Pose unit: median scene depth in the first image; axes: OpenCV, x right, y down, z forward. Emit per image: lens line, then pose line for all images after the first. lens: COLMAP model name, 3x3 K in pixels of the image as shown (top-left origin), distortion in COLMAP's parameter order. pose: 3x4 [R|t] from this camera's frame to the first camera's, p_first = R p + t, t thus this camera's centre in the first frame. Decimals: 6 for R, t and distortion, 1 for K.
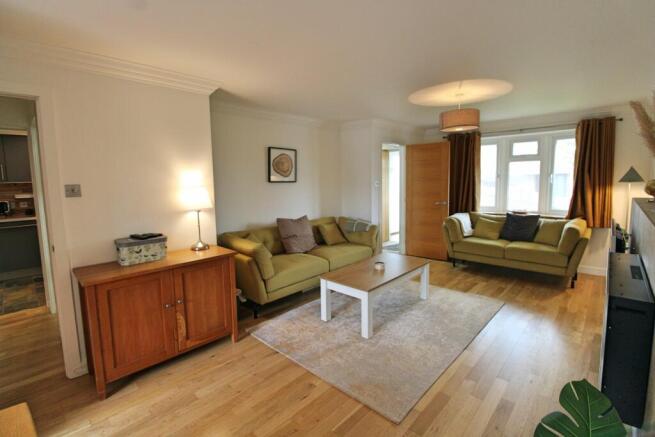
lens RADIAL K [[305.2, 0, 331.4], [0, 305.2, 212.9], [0, 0, 1]] dist [-0.009870, -0.003093]
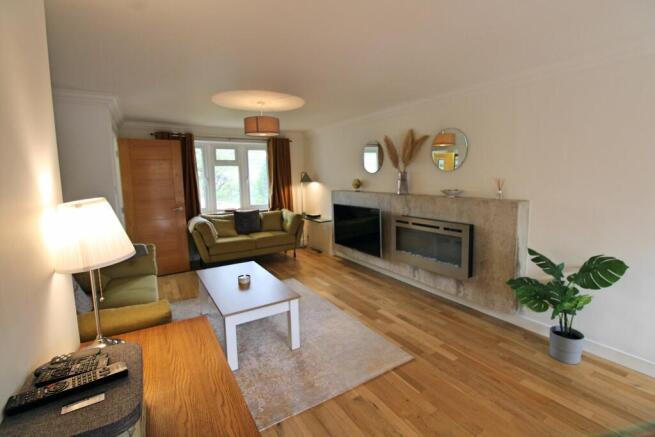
lens RADIAL K [[305.2, 0, 332.1], [0, 305.2, 218.7], [0, 0, 1]] dist [-0.009870, -0.003093]
pose [[0.253566, -0.125522, 0.959139, -0.506035], [0.119817, 0.987985, 0.097621, -0.048054], [-0.959869, 0.090167, 0.265559, 0.425266]]
